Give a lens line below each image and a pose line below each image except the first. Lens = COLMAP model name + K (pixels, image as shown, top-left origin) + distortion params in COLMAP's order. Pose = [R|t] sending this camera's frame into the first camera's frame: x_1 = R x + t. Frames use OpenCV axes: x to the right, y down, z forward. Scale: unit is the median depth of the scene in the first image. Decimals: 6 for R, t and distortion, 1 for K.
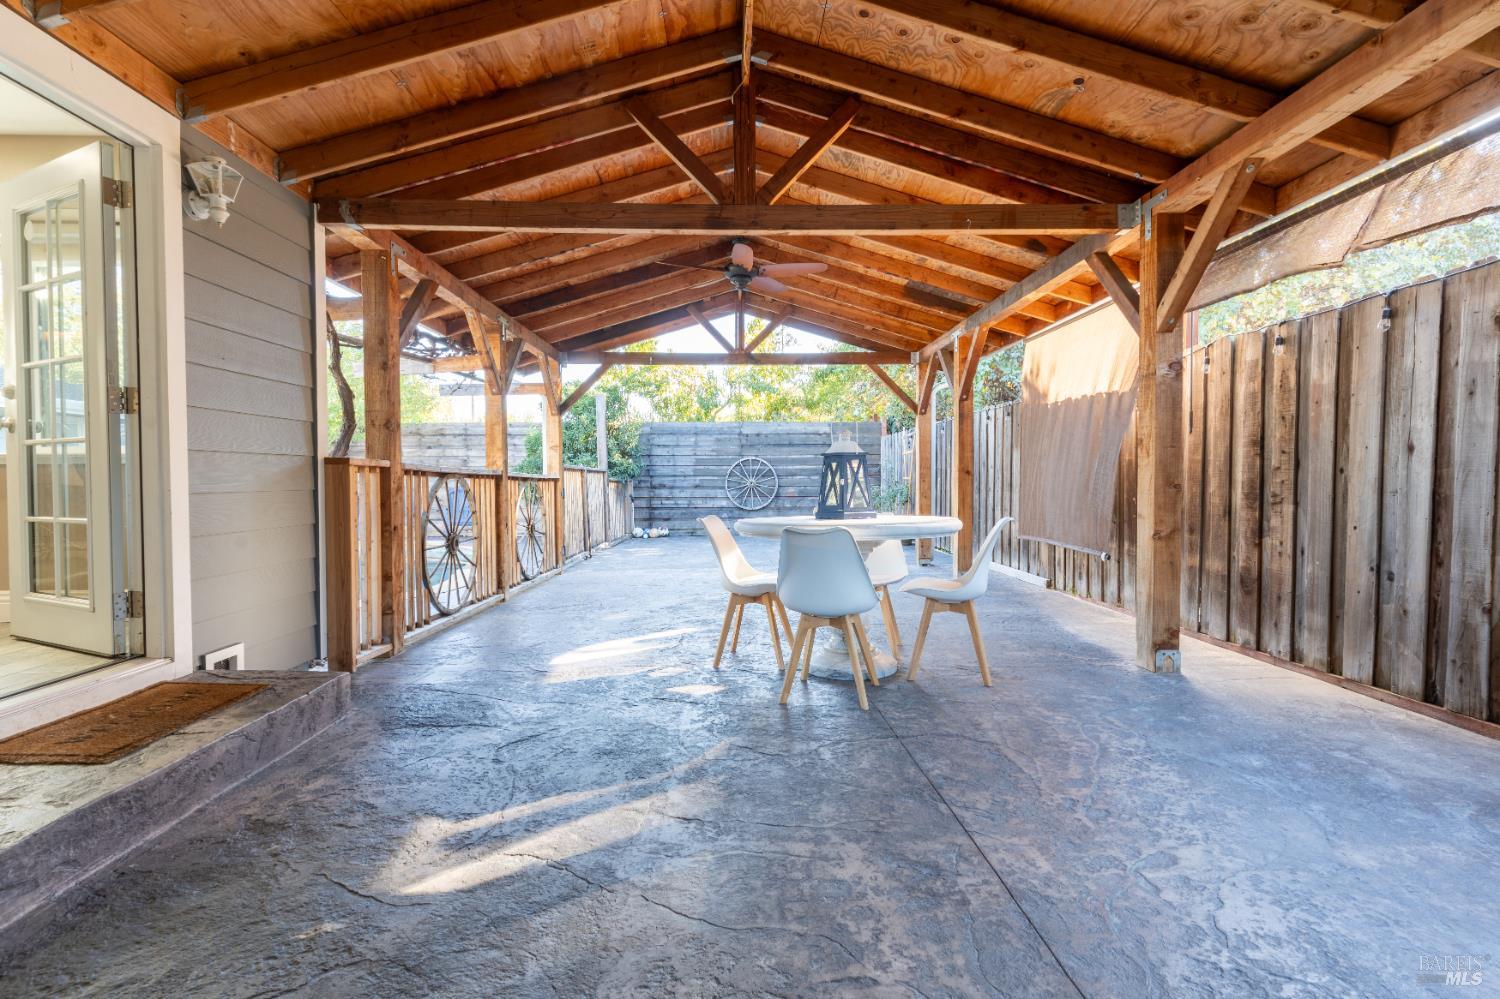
lens RADIAL K [[710.5, 0, 747.1], [0, 710.5, 495.1], [0, 0, 1]] dist [0.000631, -0.001094]
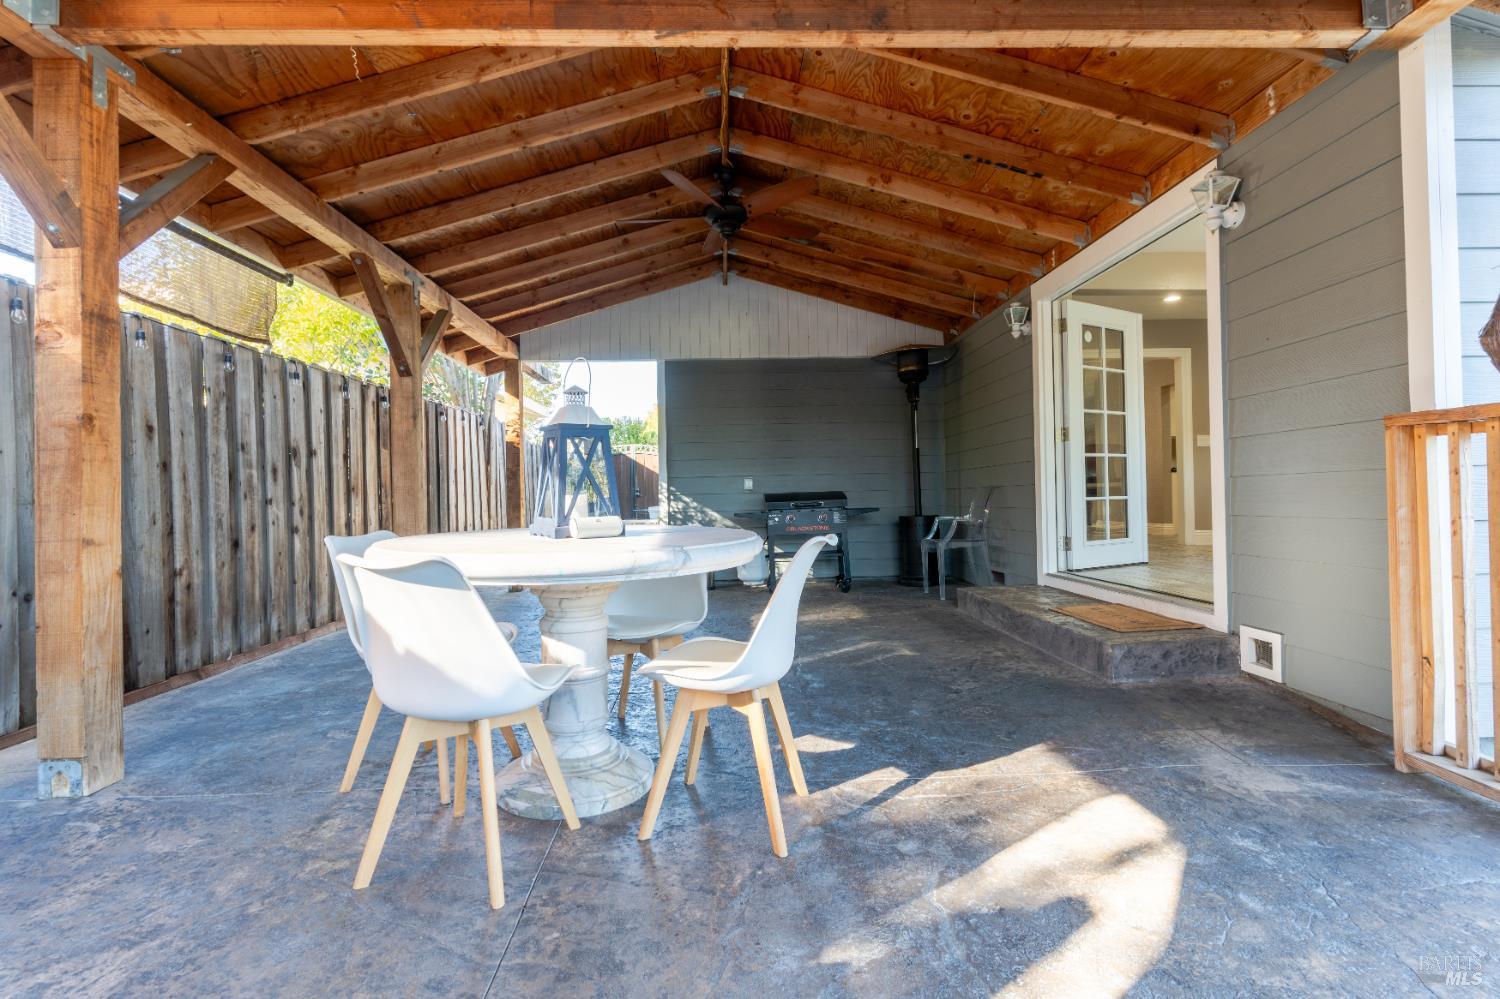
lens RADIAL K [[710.5, 0, 747.1], [0, 710.5, 495.1], [0, 0, 1]] dist [0.000631, -0.001094]
pose [[-0.999770, 0.021337, -0.002378, -0.014285], [0.021290, 0.999602, 0.018530, -0.014141], [0.002772, 0.018475, -0.999825, 2.508293]]
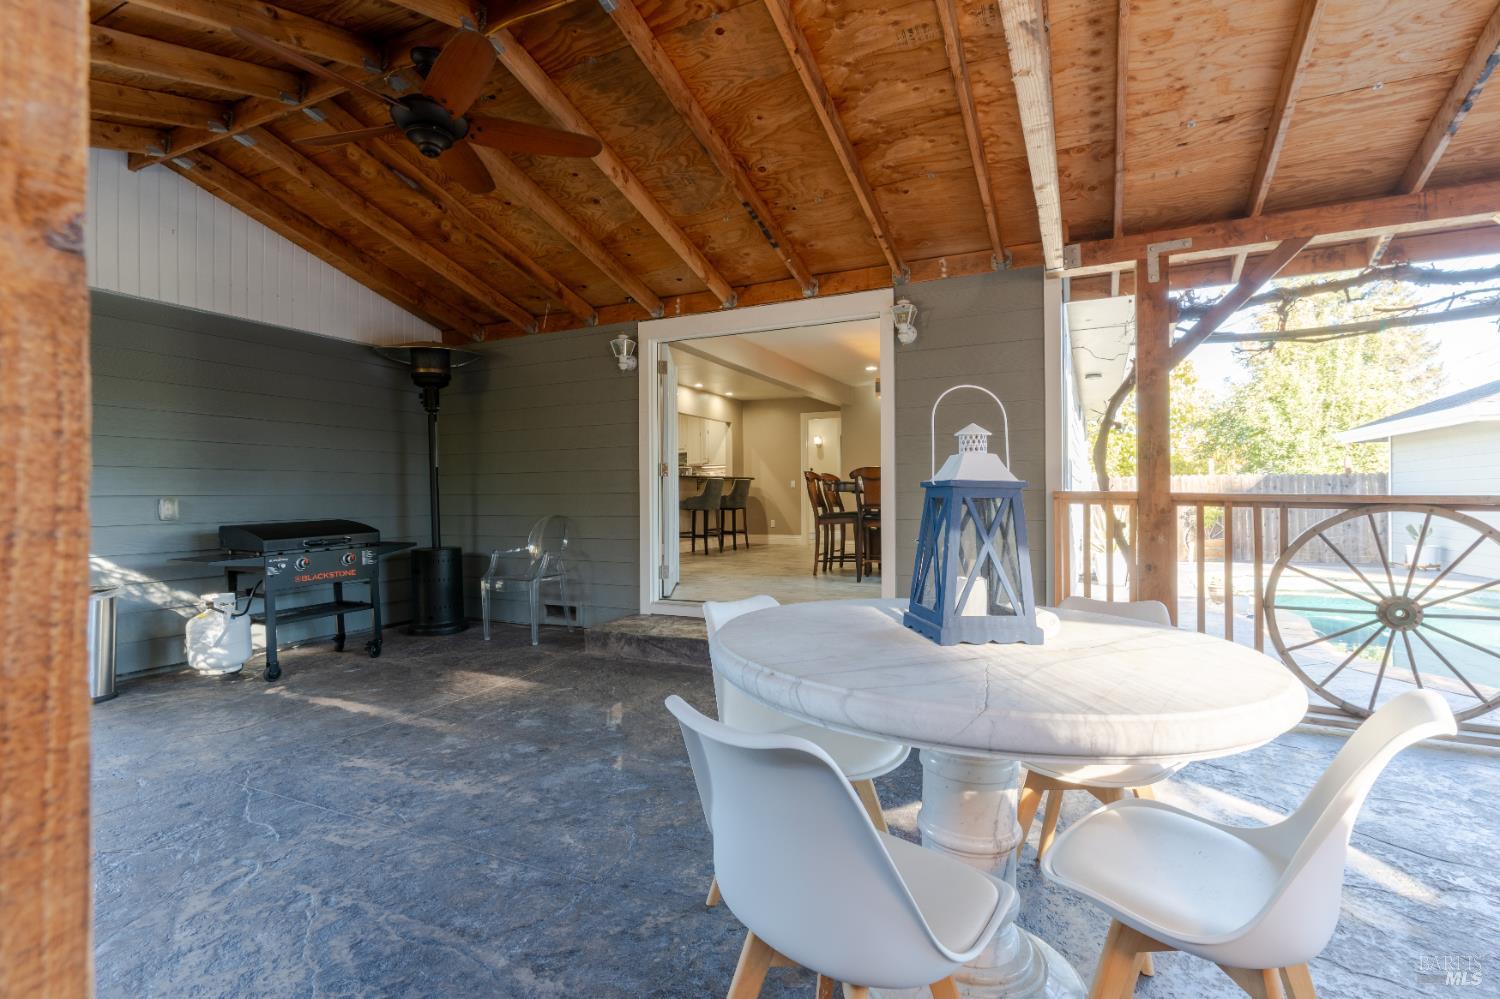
lens RADIAL K [[710.5, 0, 747.1], [0, 710.5, 495.1], [0, 0, 1]] dist [0.000631, -0.001094]
pose [[-0.461312, 0.003570, -0.887231, 0.903813], [-0.014358, 0.999831, 0.011489, -0.083725], [0.887122, 0.018038, -0.461183, 1.681811]]
